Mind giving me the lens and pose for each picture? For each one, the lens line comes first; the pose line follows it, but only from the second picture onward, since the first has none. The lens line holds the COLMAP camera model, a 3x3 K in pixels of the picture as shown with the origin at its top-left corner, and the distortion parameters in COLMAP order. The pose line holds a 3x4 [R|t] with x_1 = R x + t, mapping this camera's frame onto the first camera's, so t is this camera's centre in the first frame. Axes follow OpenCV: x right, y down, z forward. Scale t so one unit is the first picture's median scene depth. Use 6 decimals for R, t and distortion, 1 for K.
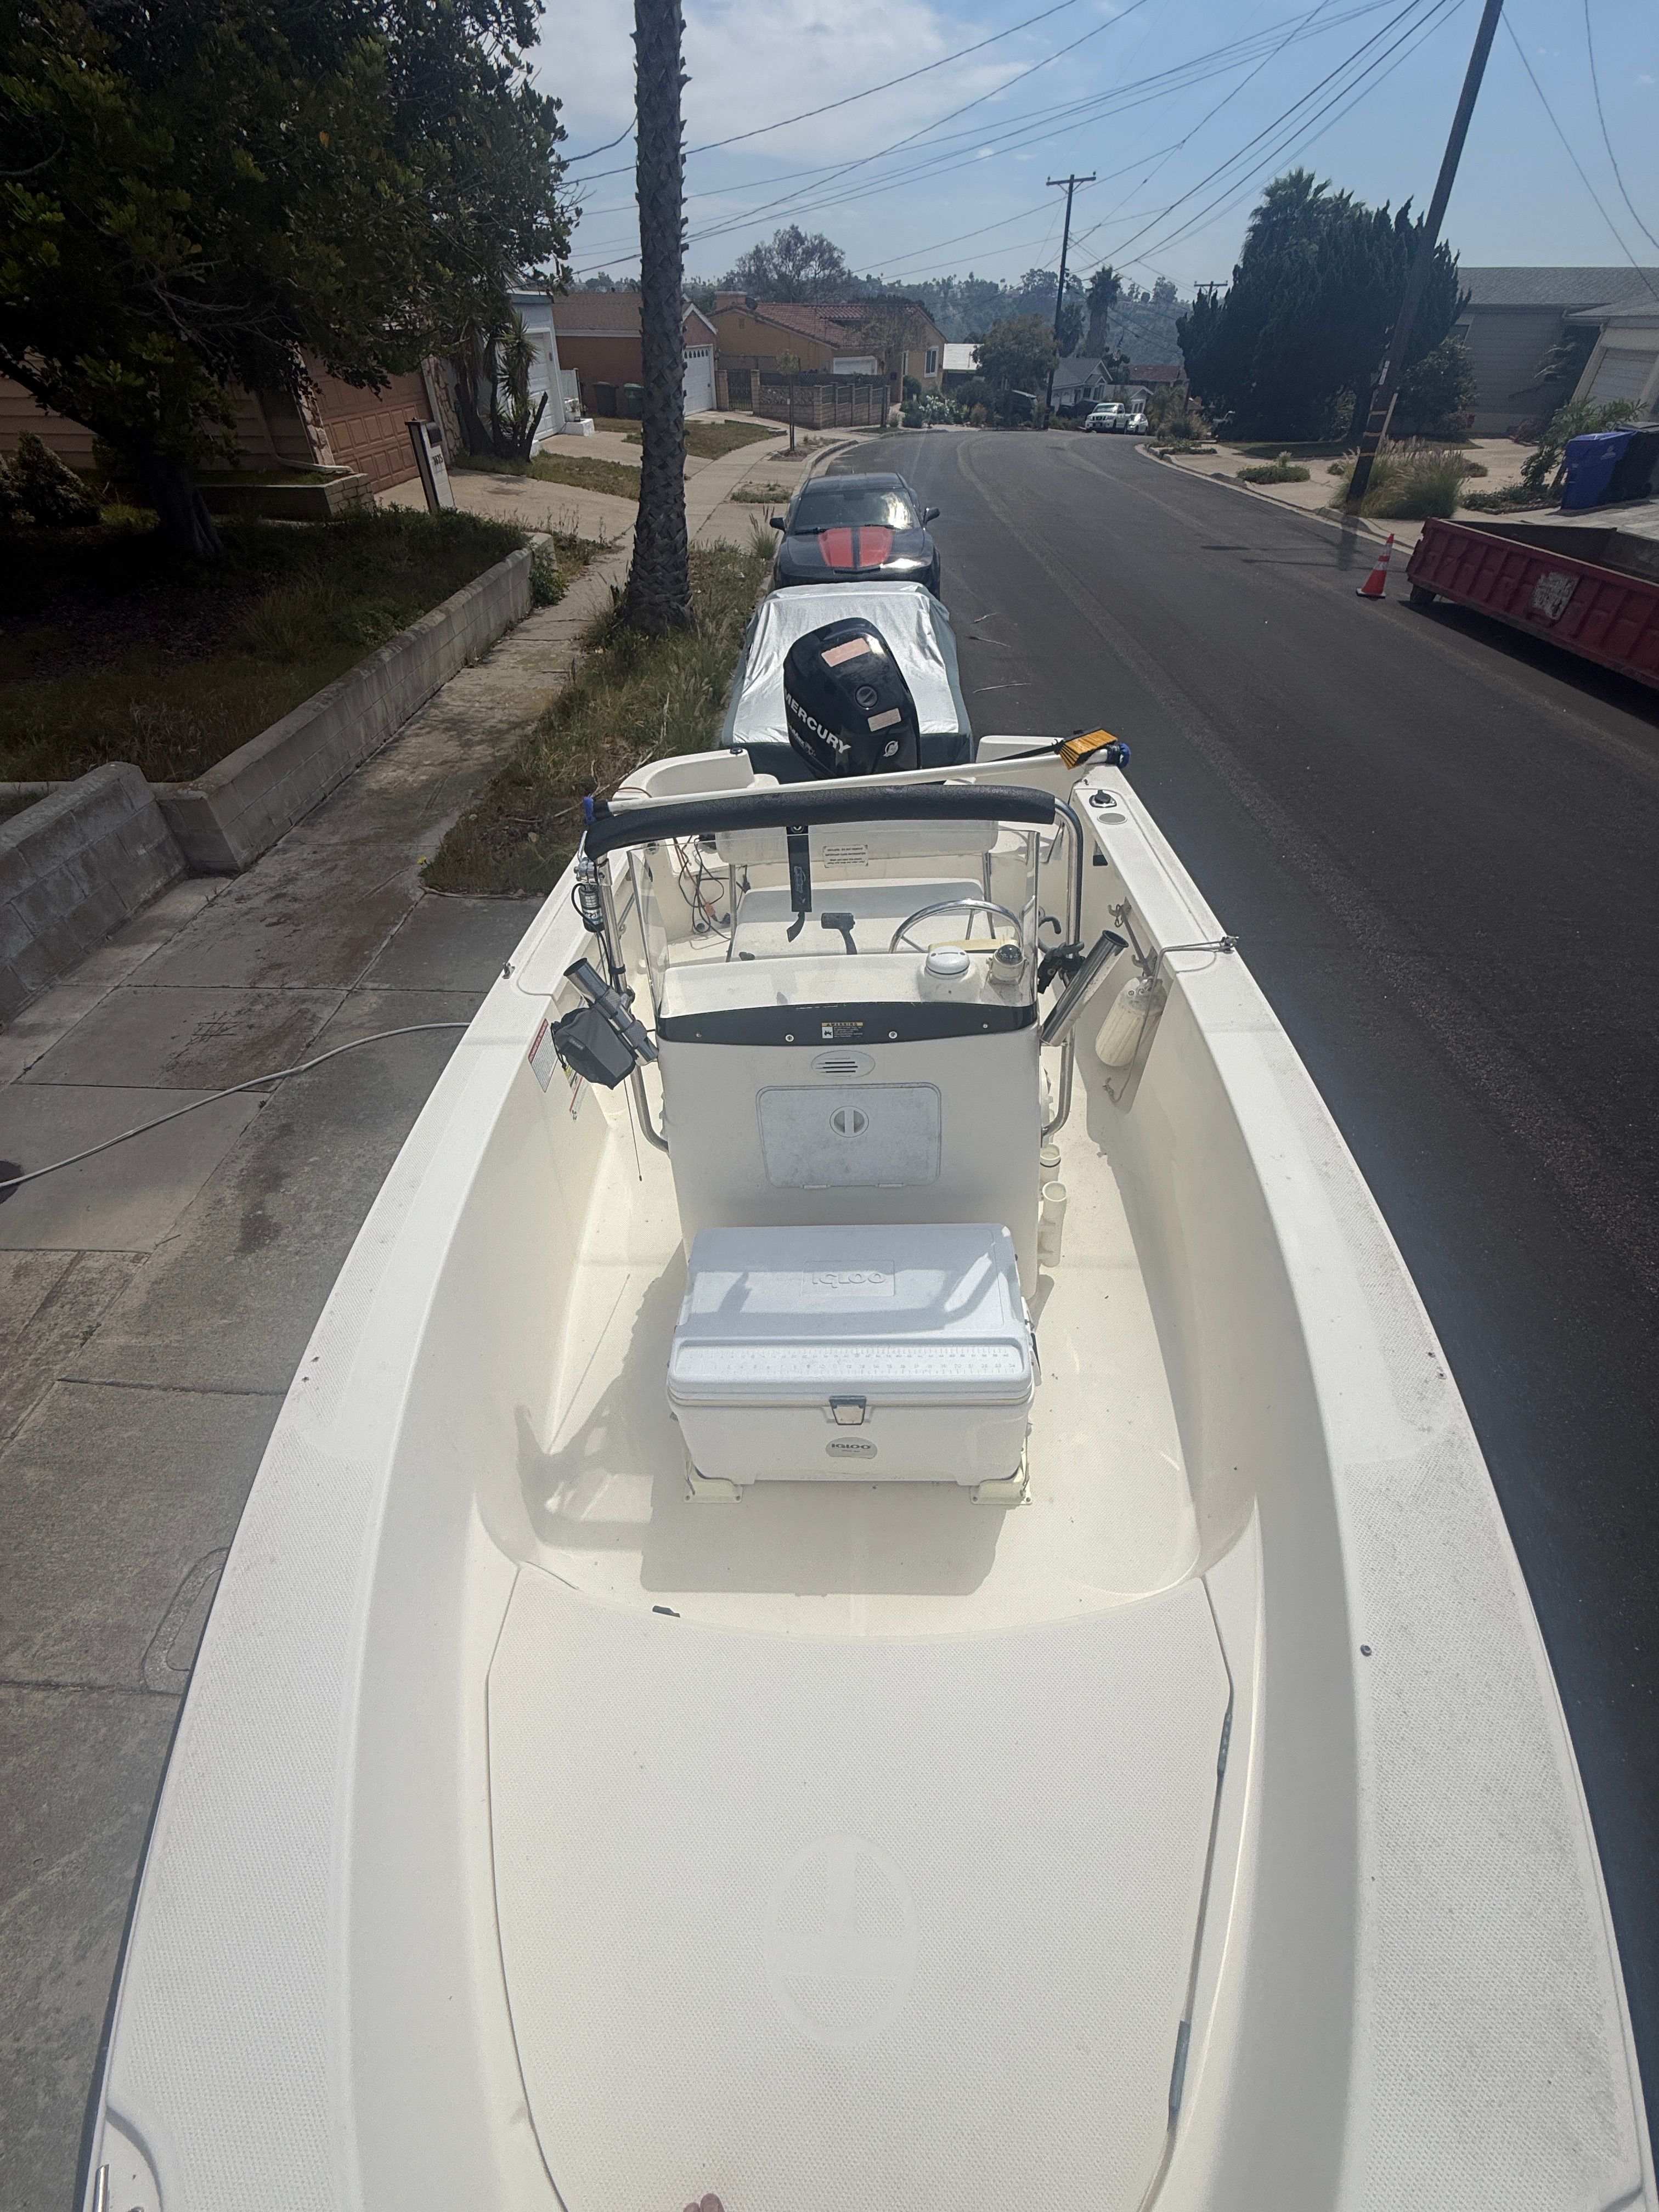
lens RADIAL K [[879.6, 0, 826.7], [0, 879.6, 1093.3], [0, 0, 1]] dist [-0.000676, -0.000213]
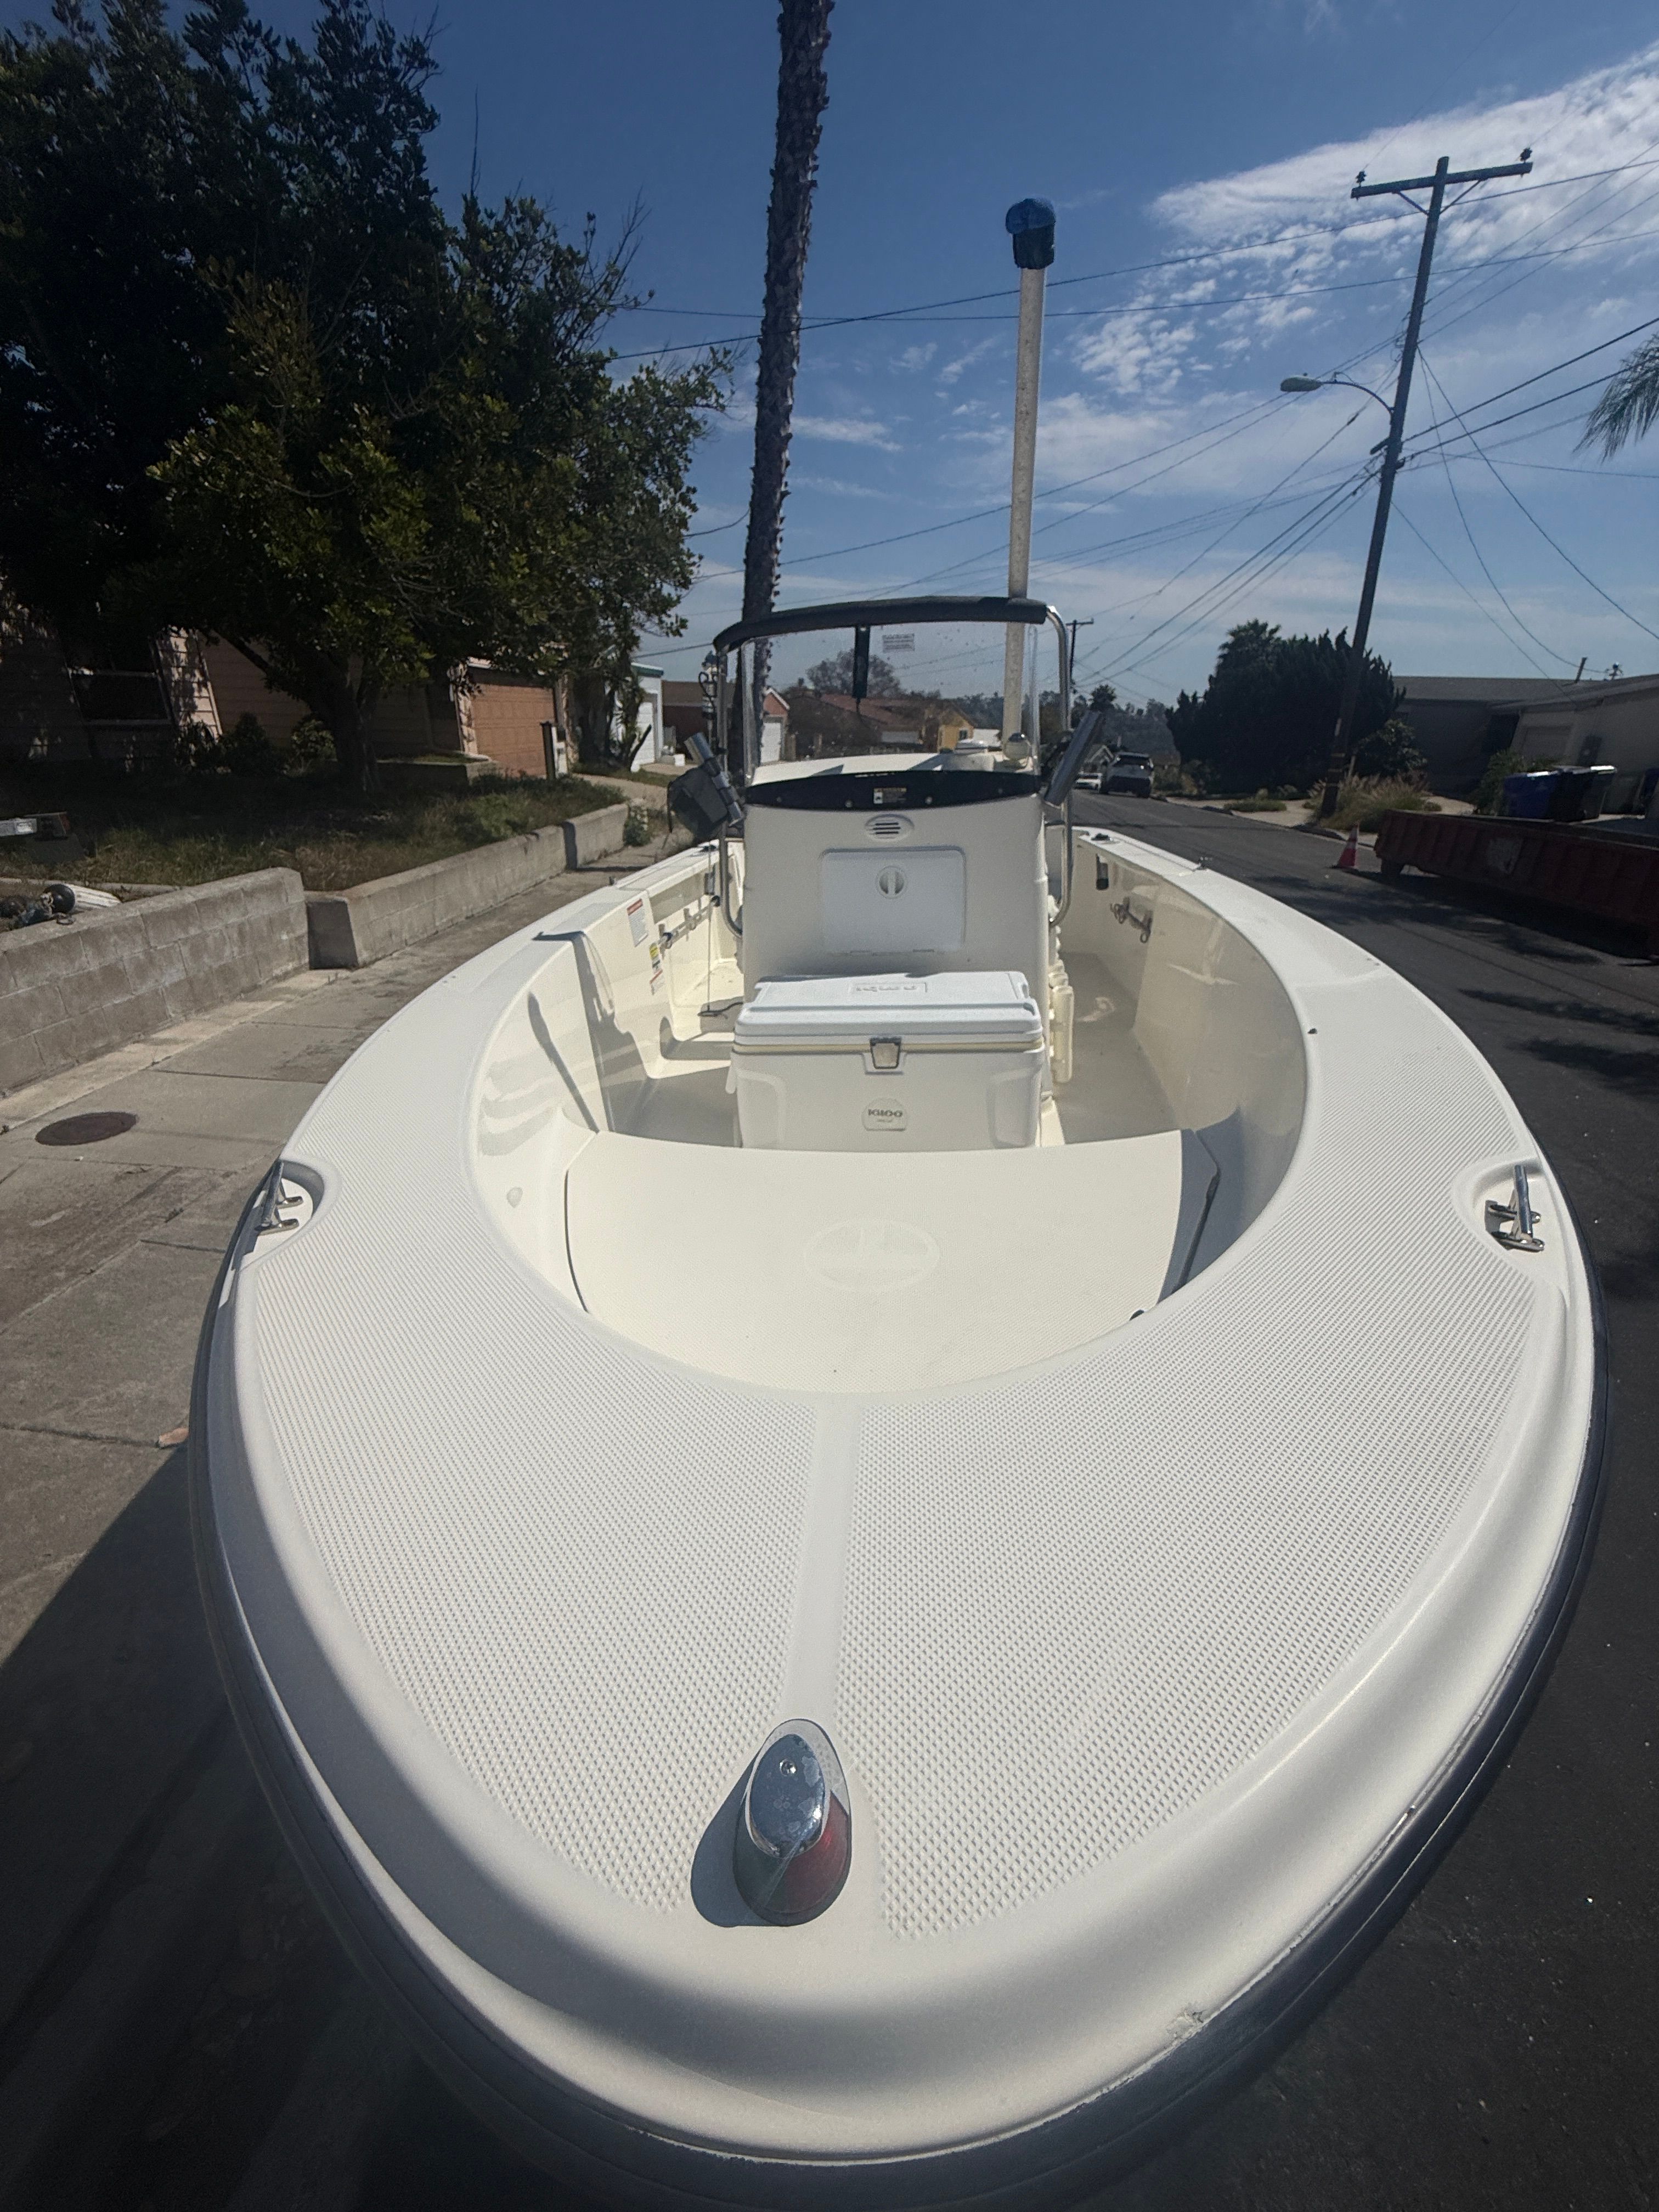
lens RADIAL K [[879.6, 0, 827.7], [0, 879.6, 1095.3], [0, 0, 1]] dist [-0.000676, -0.000213]
pose [[0.998355, 0.043042, -0.037883, -0.001783], [-0.052717, 0.948889, -0.311176, 0.251367], [0.022553, 0.312661, 0.949597, -0.031949]]
